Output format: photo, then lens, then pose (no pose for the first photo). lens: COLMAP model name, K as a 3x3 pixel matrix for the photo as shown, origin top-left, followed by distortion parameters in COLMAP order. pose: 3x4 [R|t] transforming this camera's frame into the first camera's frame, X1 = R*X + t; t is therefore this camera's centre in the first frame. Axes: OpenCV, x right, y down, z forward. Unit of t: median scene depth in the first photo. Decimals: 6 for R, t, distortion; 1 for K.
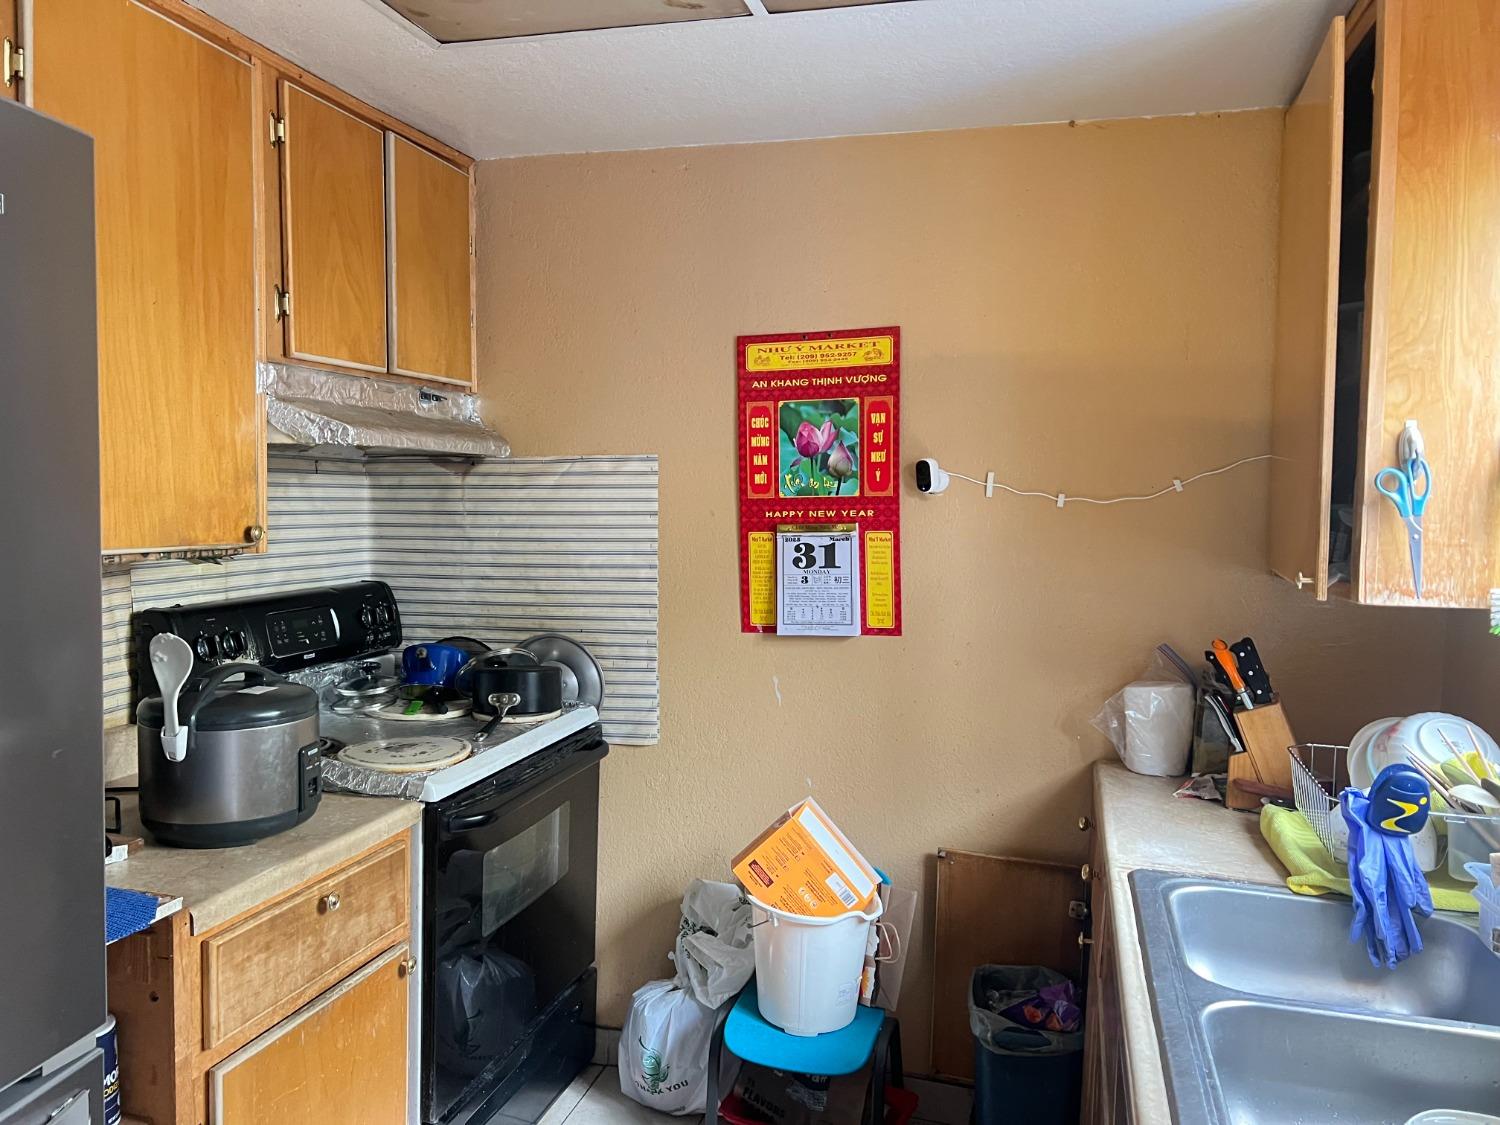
lens RADIAL K [[1118.1, 0, 749.0], [0, 1118.1, 550.2], [0, 0, 1]] dist [0.060704, -0.069091]
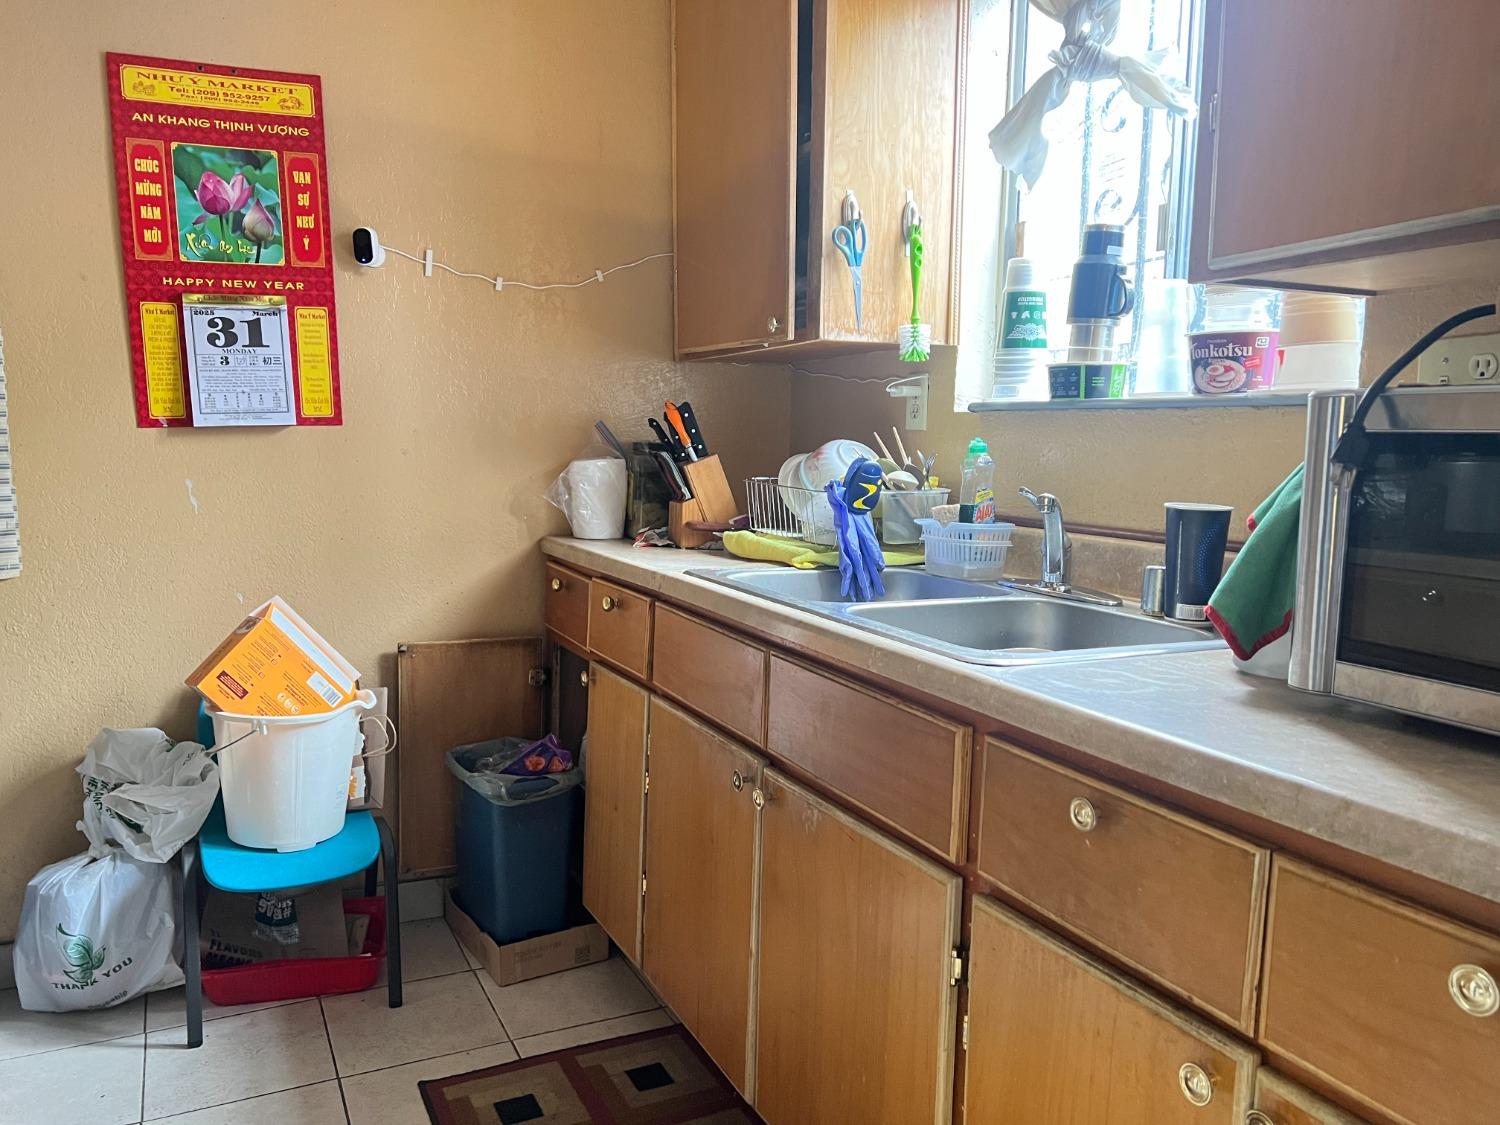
lens RADIAL K [[1118.1, 0, 741.0], [0, 1118.1, 556.0], [0, 0, 1]] dist [0.060704, -0.069091]
pose [[0.745203, -0.080333, 0.661981, -0.245169], [0.038302, 0.996235, 0.077778, 0.126140], [-0.665737, -0.032605, 0.745474, 0.087960]]
